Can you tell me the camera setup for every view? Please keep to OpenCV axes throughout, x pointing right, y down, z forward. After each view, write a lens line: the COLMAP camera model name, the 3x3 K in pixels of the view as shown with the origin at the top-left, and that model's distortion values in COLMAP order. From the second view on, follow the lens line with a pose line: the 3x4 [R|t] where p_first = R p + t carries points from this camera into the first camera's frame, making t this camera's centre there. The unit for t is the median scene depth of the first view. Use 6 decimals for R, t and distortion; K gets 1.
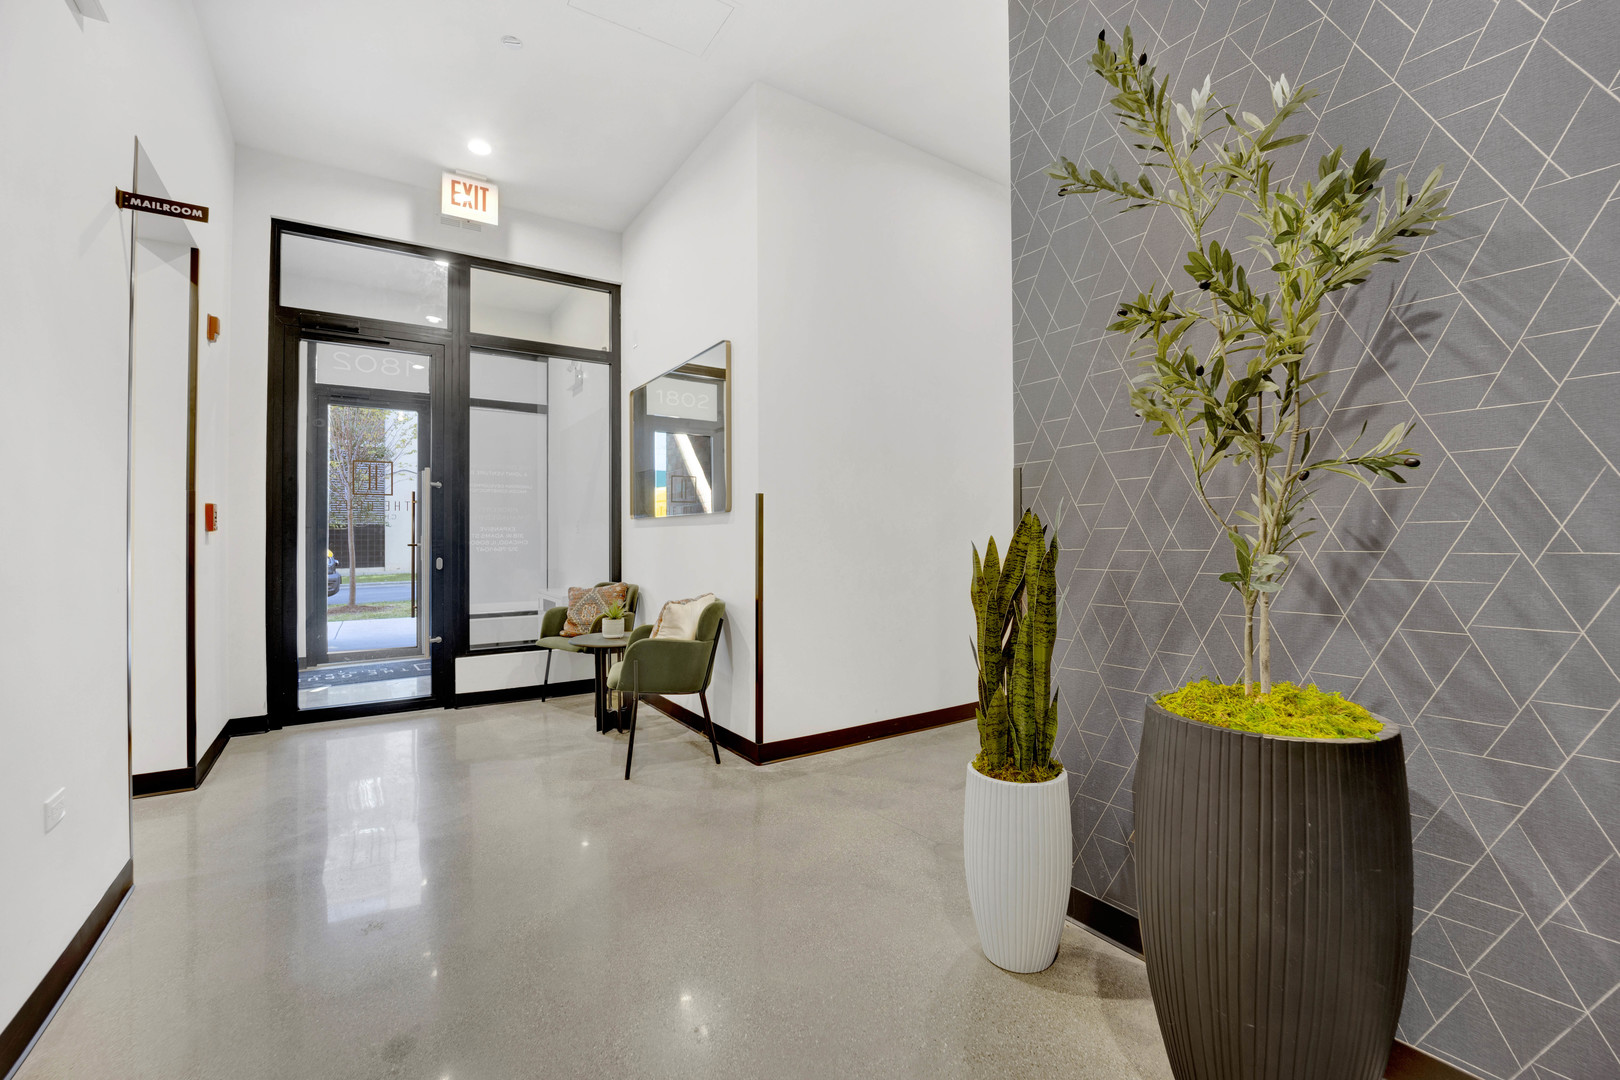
lens RADIAL K [[689.2, 0, 810.0], [0, 689.2, 540.0], [0, 0, 1]] dist [-0.022591, 0.000235]
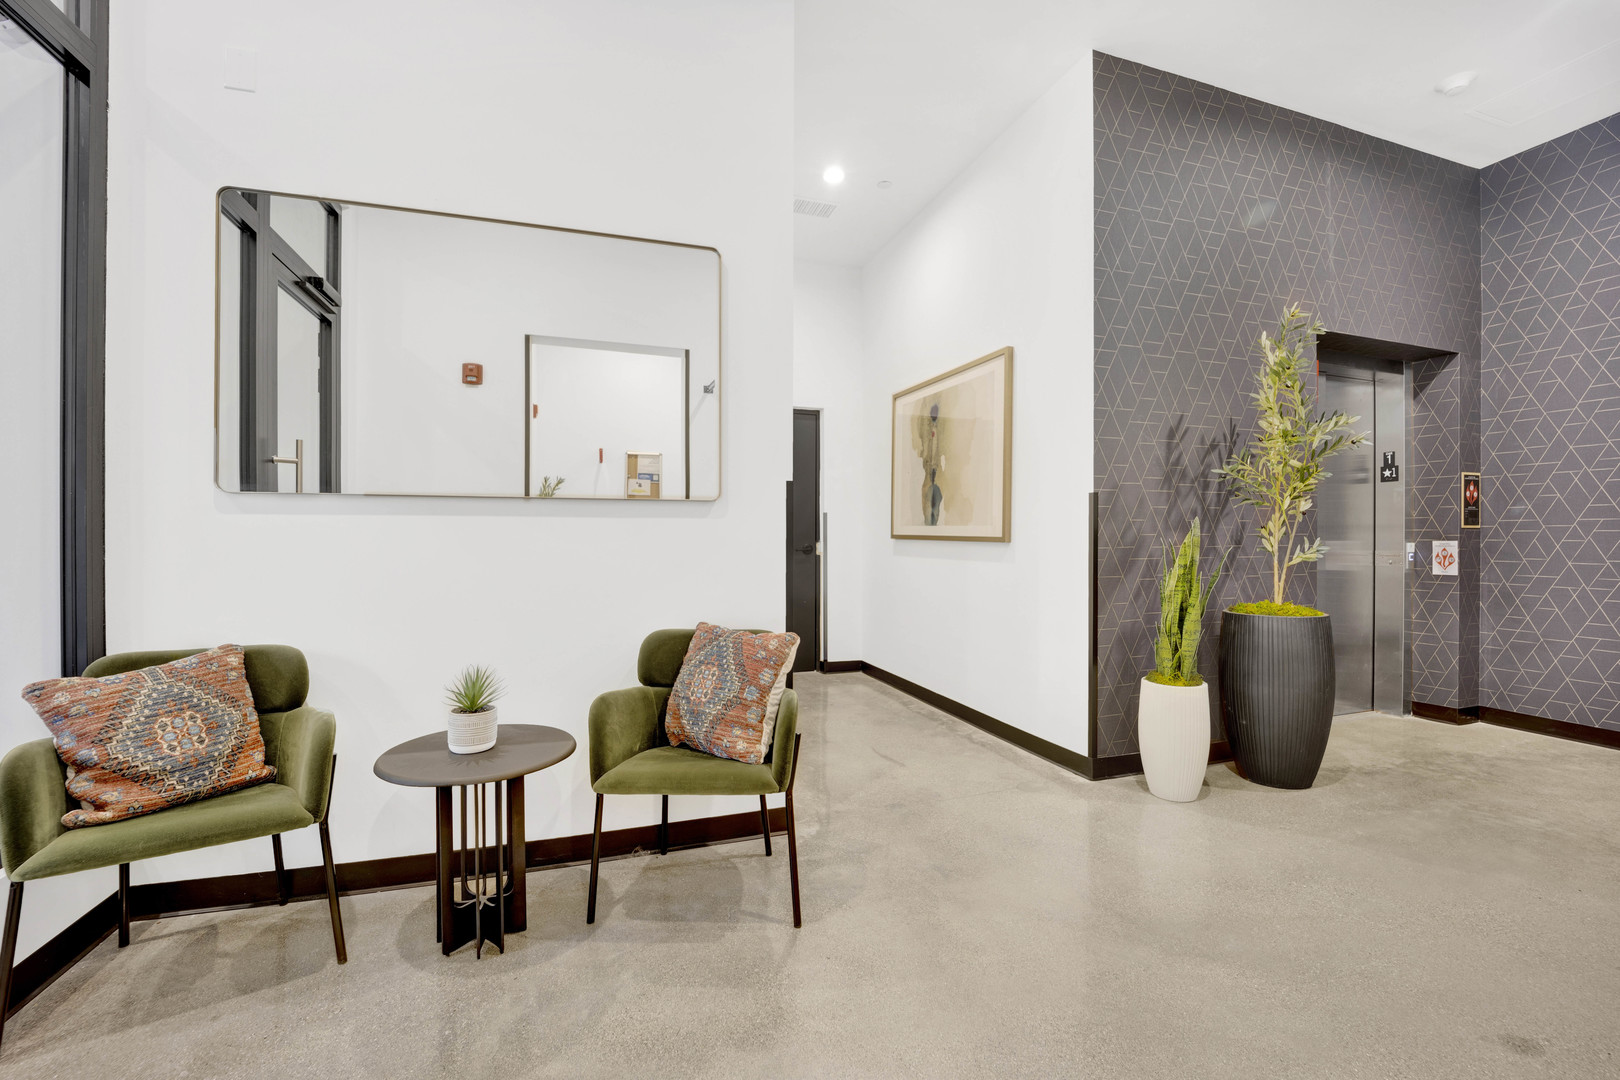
lens RADIAL K [[678.7, 0, 795.3], [0, 678.7, 542.9], [0, 0, 1]] dist [-0.022553, 0.000148]
pose [[0.259399, -0.007564, 0.965741, -1.348733], [-0.000129, 0.999969, 0.007866, -0.008893], [-0.965770, -0.002165, 0.259390, 1.333925]]
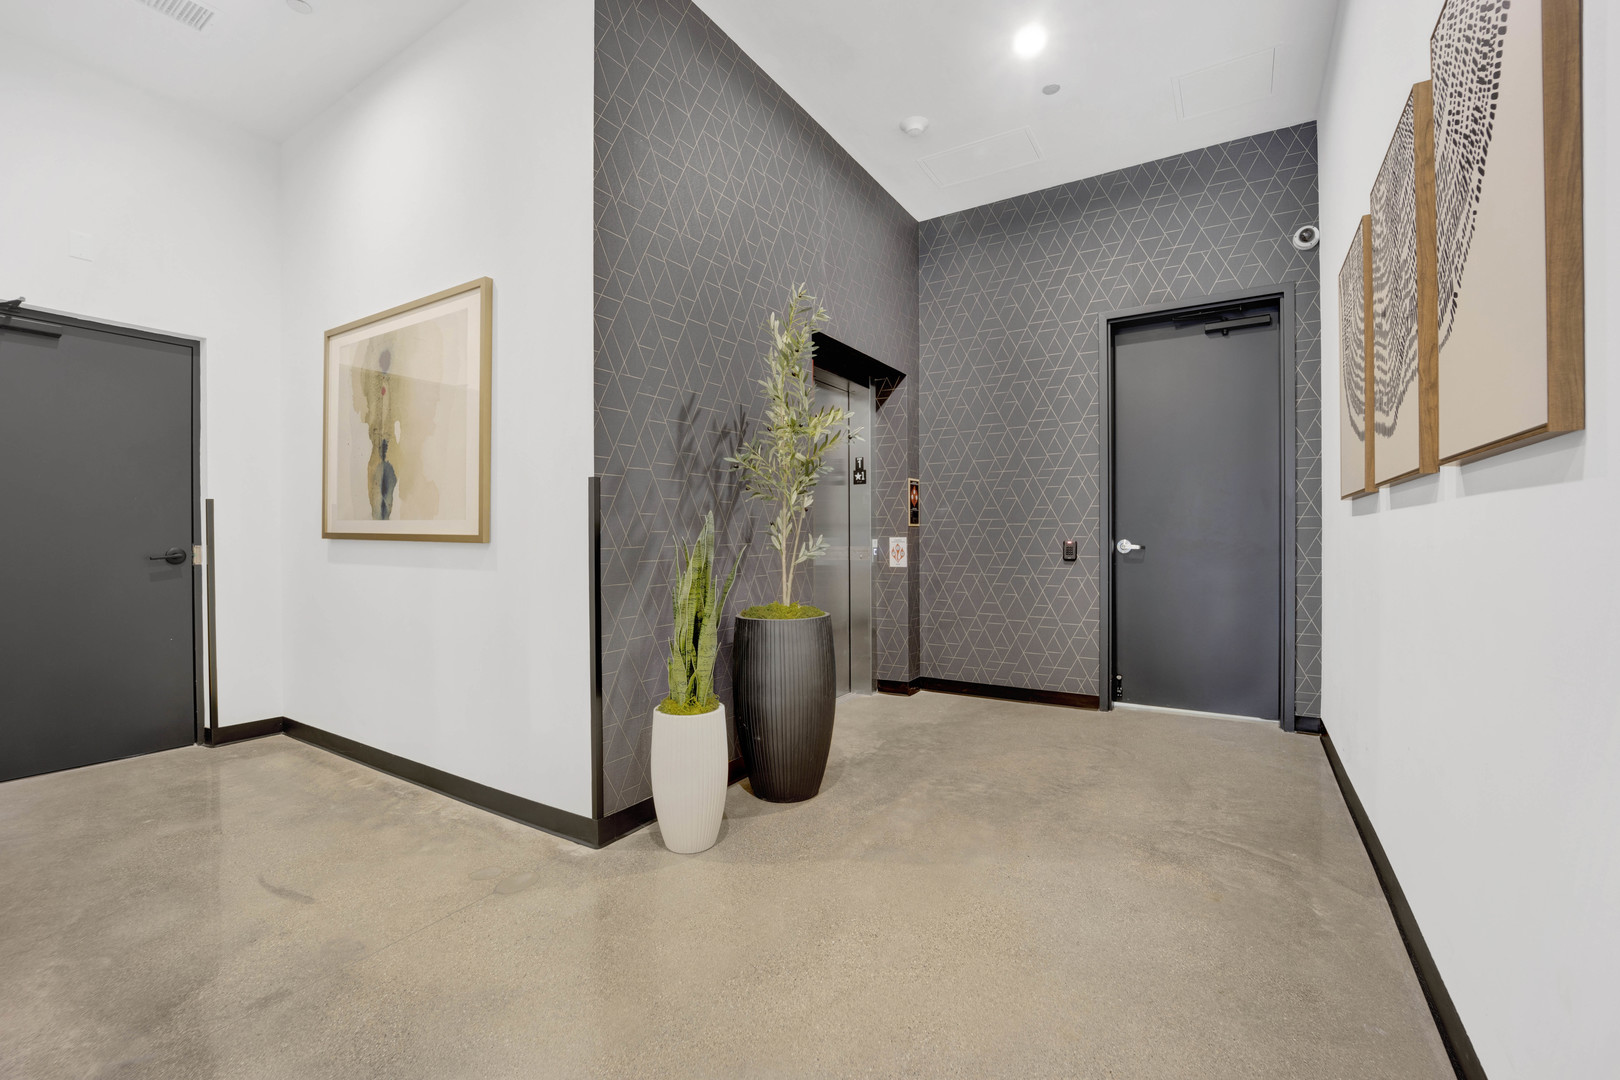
lens RADIAL K [[678.7, 0, 795.3], [0, 678.7, 542.9], [0, 0, 1]] dist [-0.022553, 0.000148]
pose [[-0.401058, -0.007807, 0.916019, -0.921442], [0.004615, 0.999934, 0.010543, -0.006543], [-0.916041, 0.008456, -0.400996, 1.231269]]
